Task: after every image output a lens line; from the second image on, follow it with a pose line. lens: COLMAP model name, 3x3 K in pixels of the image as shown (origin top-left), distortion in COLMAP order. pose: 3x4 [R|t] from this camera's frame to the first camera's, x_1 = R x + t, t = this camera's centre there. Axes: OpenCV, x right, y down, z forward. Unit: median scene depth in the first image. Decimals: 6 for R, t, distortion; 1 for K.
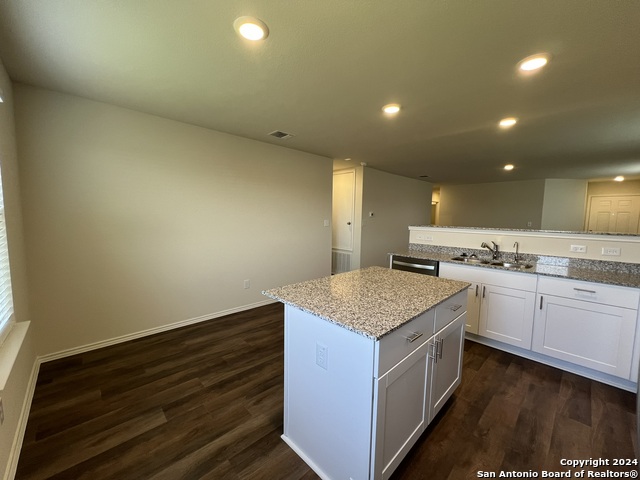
lens RADIAL K [[255.4, 0, 320.0], [0, 255.4, 237.9], [0, 0, 1]] dist [-0.003032, -0.000391]
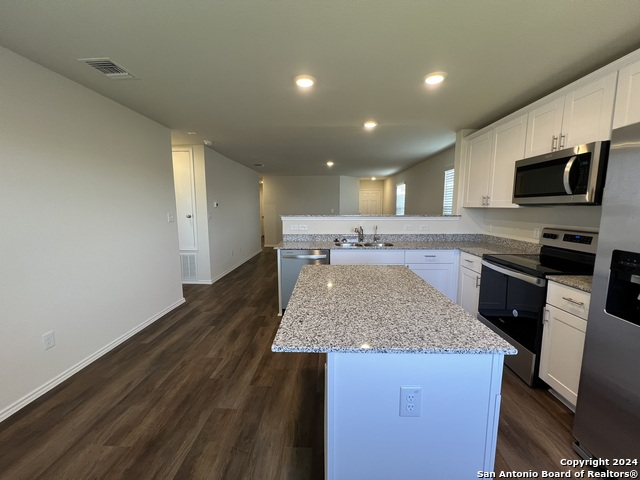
lens RADIAL K [[254.4, 0, 317.9], [0, 254.4, 238.3], [0, 0, 1]] dist [-0.000747, -0.000150]
pose [[0.720708, -0.103921, 0.685405, -0.270305], [0.074810, 0.994585, 0.072135, -0.030664], [-0.689190, -0.000713, 0.724580, 0.283215]]
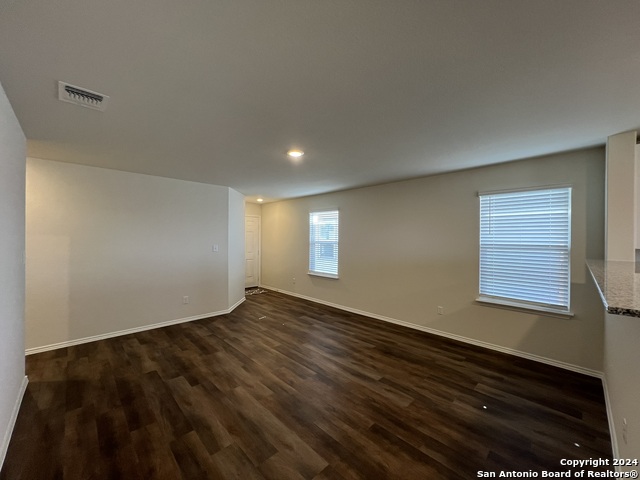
lens RADIAL K [[254.4, 0, 317.9], [0, 254.4, 238.3], [0, 0, 1]] dist [-0.000747, -0.000150]
pose [[-0.003678, -0.018082, 0.999830, 0.280714], [0.080709, 0.996569, 0.018320, -0.160575], [-0.996731, 0.080763, -0.002206, 1.623358]]
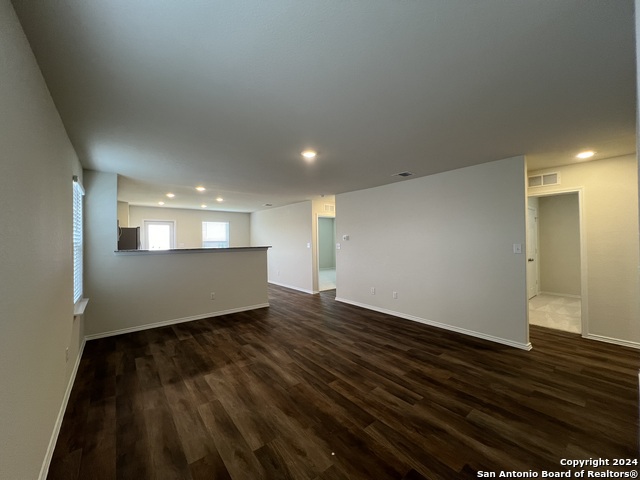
lens RADIAL K [[254.4, 0, 317.9], [0, 254.4, 238.3], [0, 0, 1]] dist [-0.000747, -0.000150]
pose [[-0.092635, -0.023481, -0.995423, 2.222213], [-0.076832, 0.996910, -0.016366, -0.122575], [0.992731, 0.074964, -0.094153, 1.832163]]
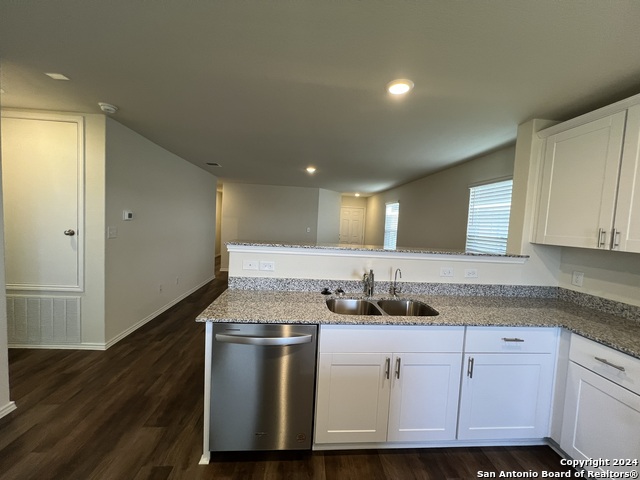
lens RADIAL K [[254.4, 0, 317.9], [0, 254.4, 238.3], [0, 0, 1]] dist [-0.000747, -0.000150]
pose [[0.638920, -0.030274, 0.768678, 0.087660], [0.026832, 0.999494, 0.017063, -0.080497], [-0.768806, 0.009723, 0.639409, 0.677817]]
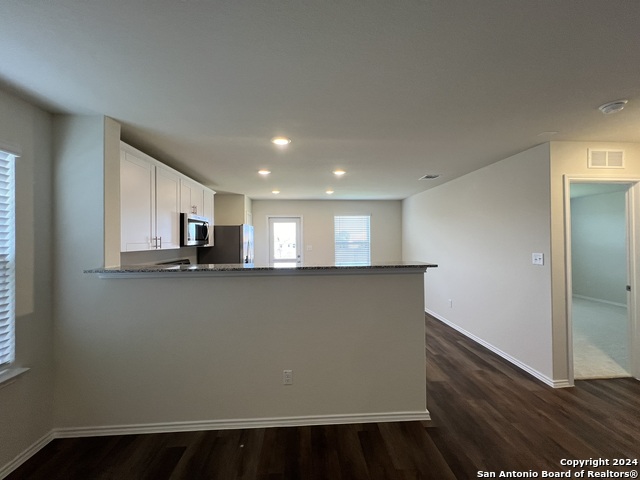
lens RADIAL K [[254.4, 0, 317.9], [0, 254.4, 238.3], [0, 0, 1]] dist [-0.000747, -0.000150]
pose [[-0.653018, -0.018004, -0.757129, 1.192388], [-0.069849, 0.996888, 0.036538, -0.139100], [0.754115, 0.076745, -0.652243, 1.541374]]
